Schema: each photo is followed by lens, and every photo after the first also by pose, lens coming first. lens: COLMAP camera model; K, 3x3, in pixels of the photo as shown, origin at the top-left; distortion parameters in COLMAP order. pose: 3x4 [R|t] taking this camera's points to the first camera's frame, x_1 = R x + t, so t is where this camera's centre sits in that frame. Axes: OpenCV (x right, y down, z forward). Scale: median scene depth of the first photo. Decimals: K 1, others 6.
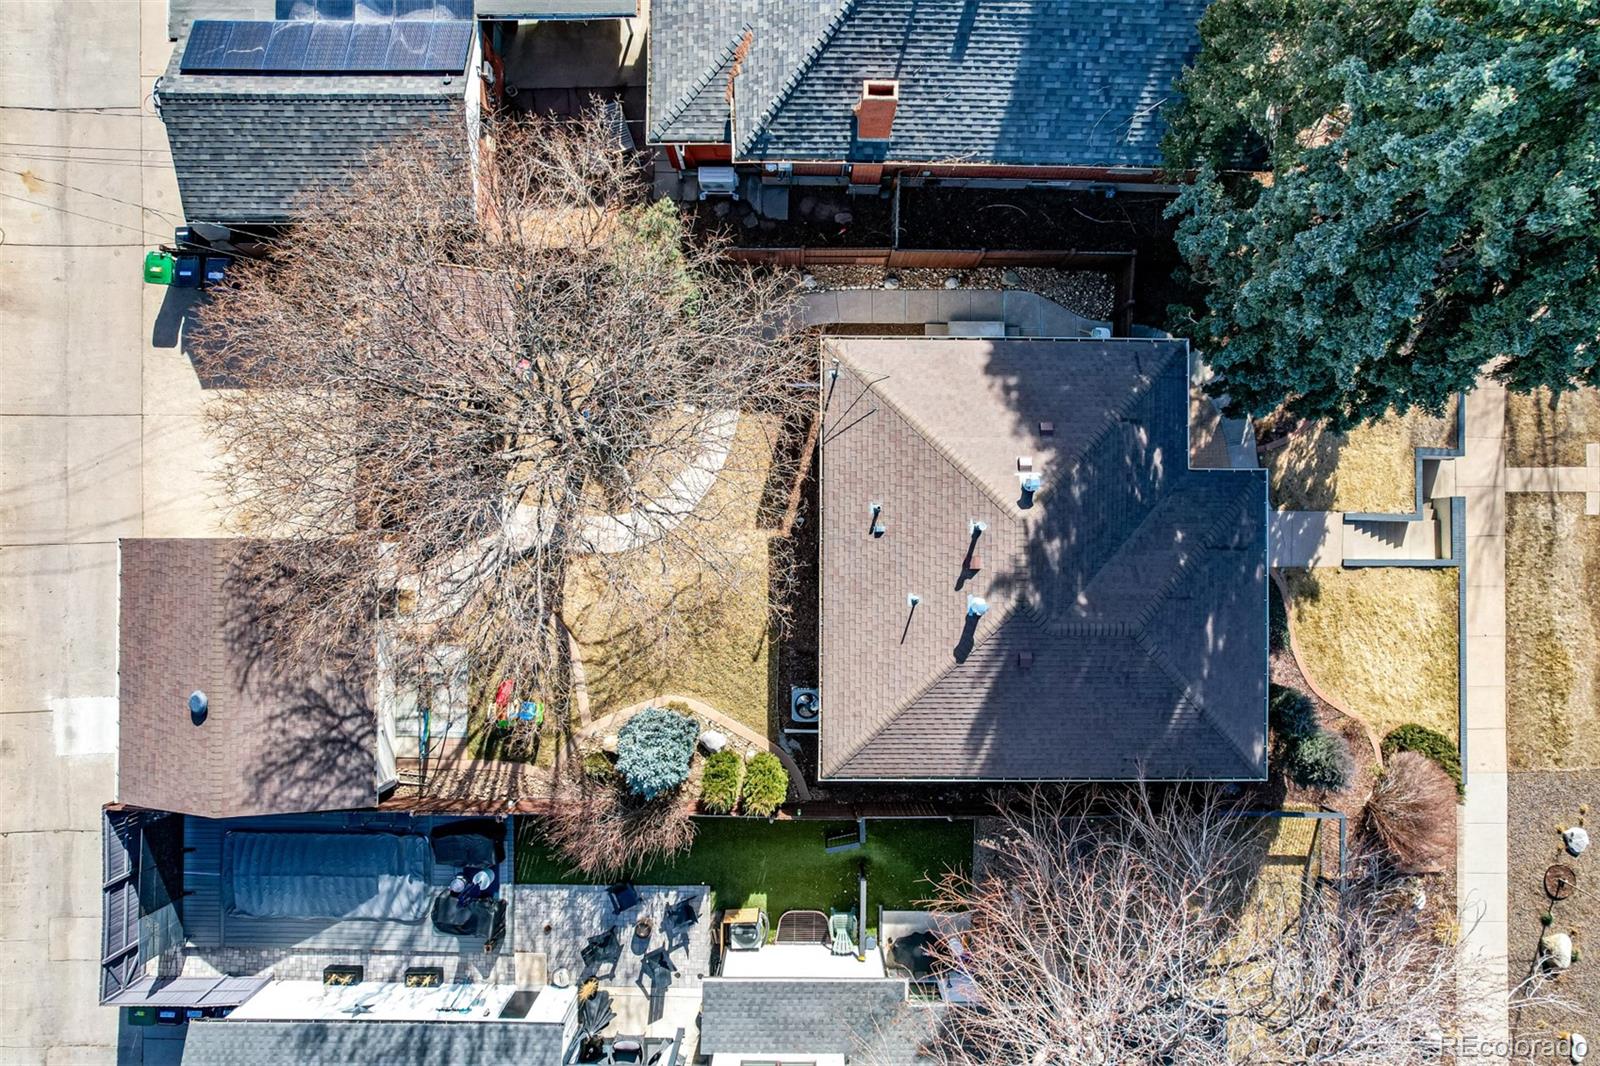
lens RADIAL K [[1021.5, 0, 803.3], [0, 1021.5, 529.7], [0, 0, 1]] dist [-0.084212, 0.073968]
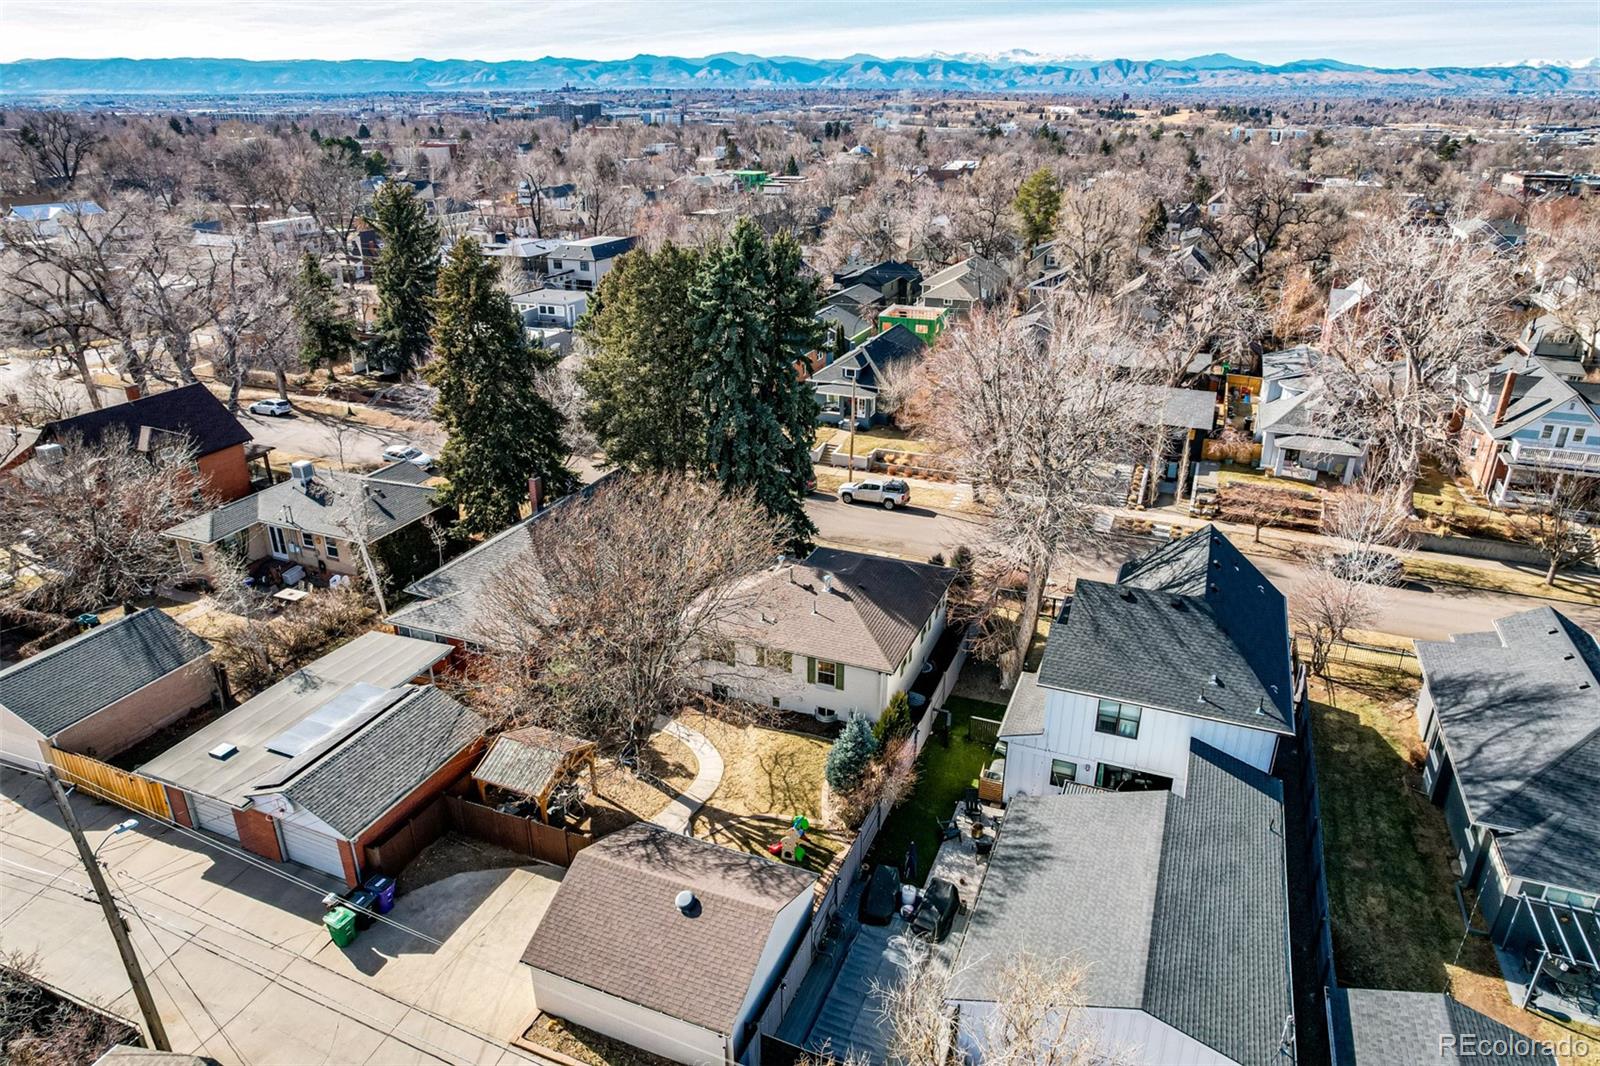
lens RADIAL K [[1021.5, 0, 803.3], [0, 1021.5, 529.7], [0, 0, 1]] dist [-0.084212, 0.073968]
pose [[0.369672, -0.370199, 0.852230, -1.257955], [0.929150, 0.151981, -0.337019, 0.573917], [-0.004759, 0.916436, 0.400153, 0.084246]]
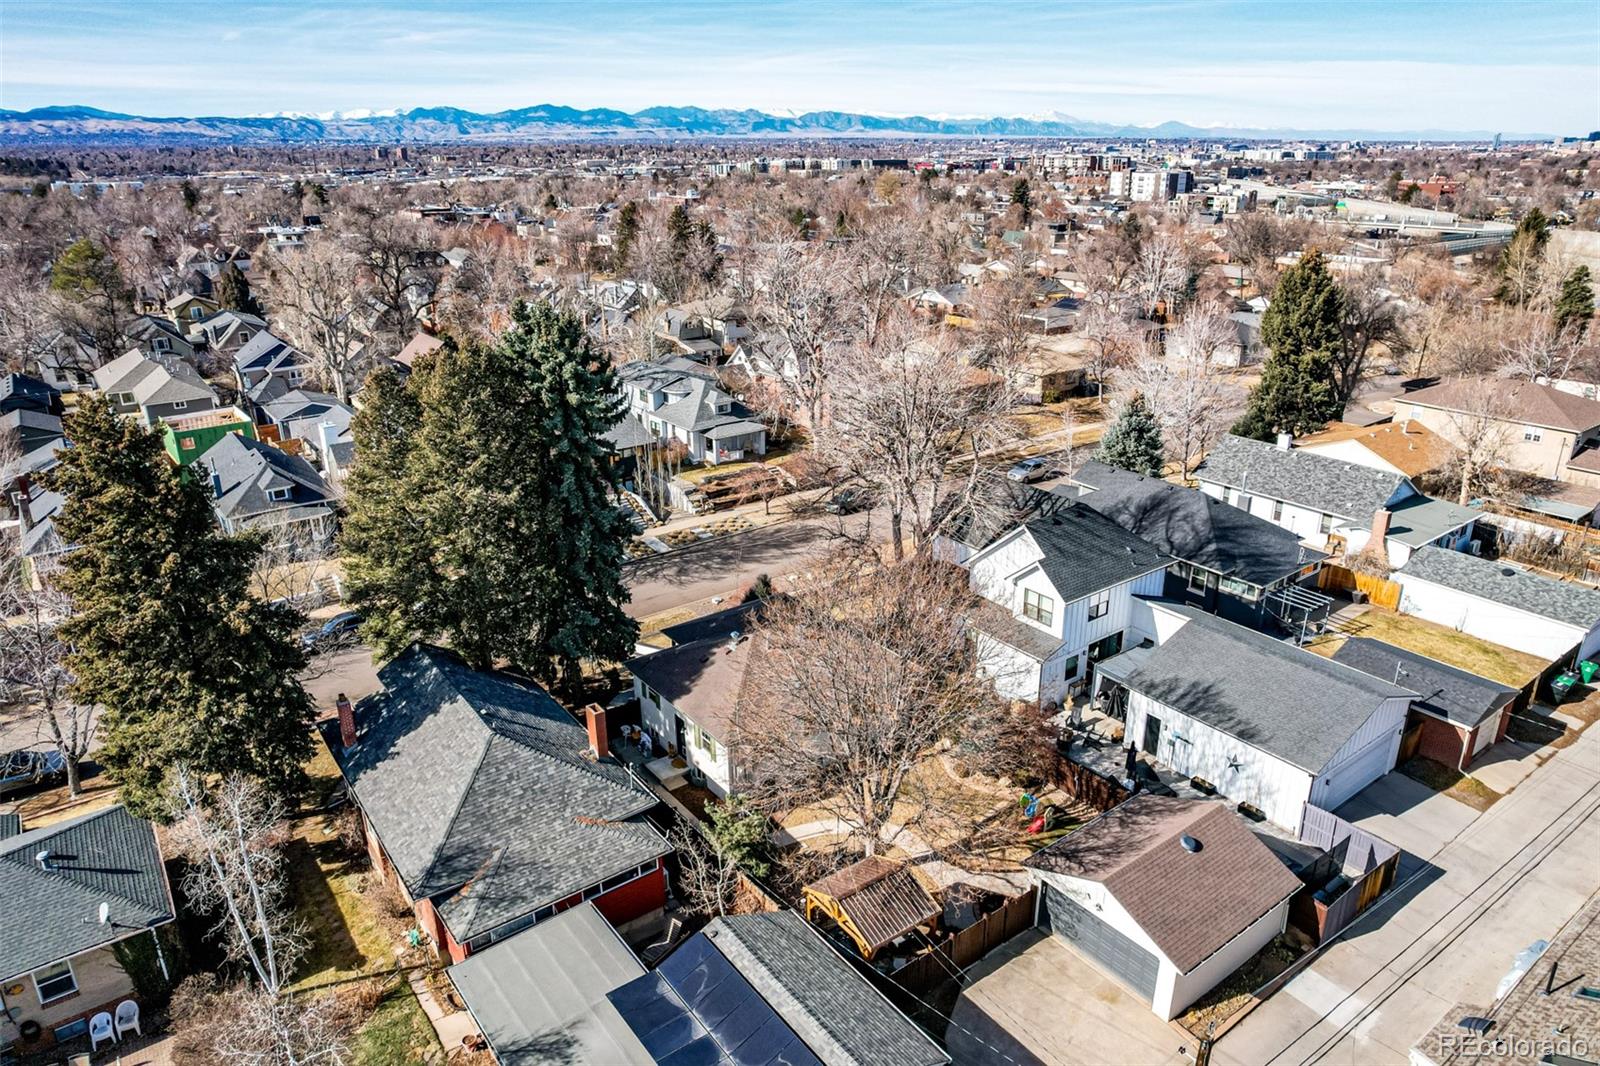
lens RADIAL K [[1049.8, 0, 800.0], [0, 1049.8, 533.0], [0, 0, 1]] dist [-0.093492, 0.085283]
pose [[-0.599199, -0.283062, 0.748890, -1.087417], [0.800600, -0.212415, 0.560285, -0.852489], [0.000480, 0.935284, 0.353899, 0.075554]]
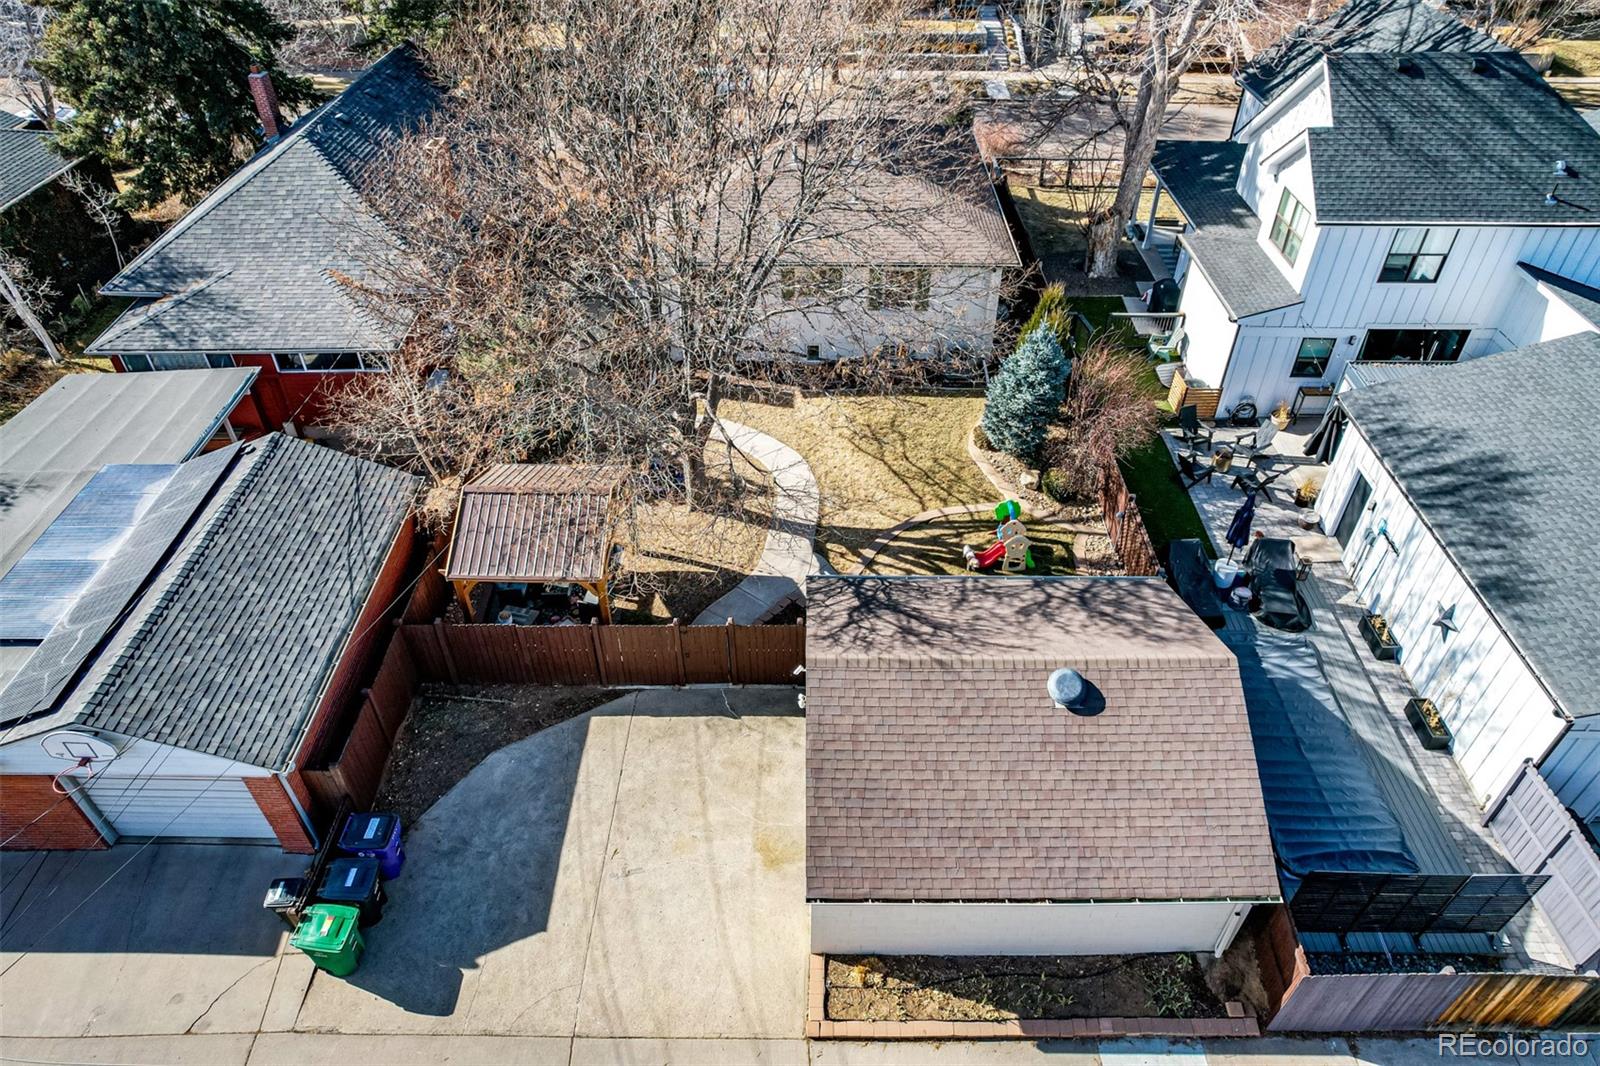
lens RADIAL K [[1021.5, 0, 803.3], [0, 1021.5, 529.7], [0, 0, 1]] dist [-0.084212, 0.073968]
pose [[-0.001733, -0.652812, 0.757518, -0.902840], [0.999970, 0.004610, 0.006261, 0.003491], [-0.007580, 0.757506, 0.652784, 0.444066]]
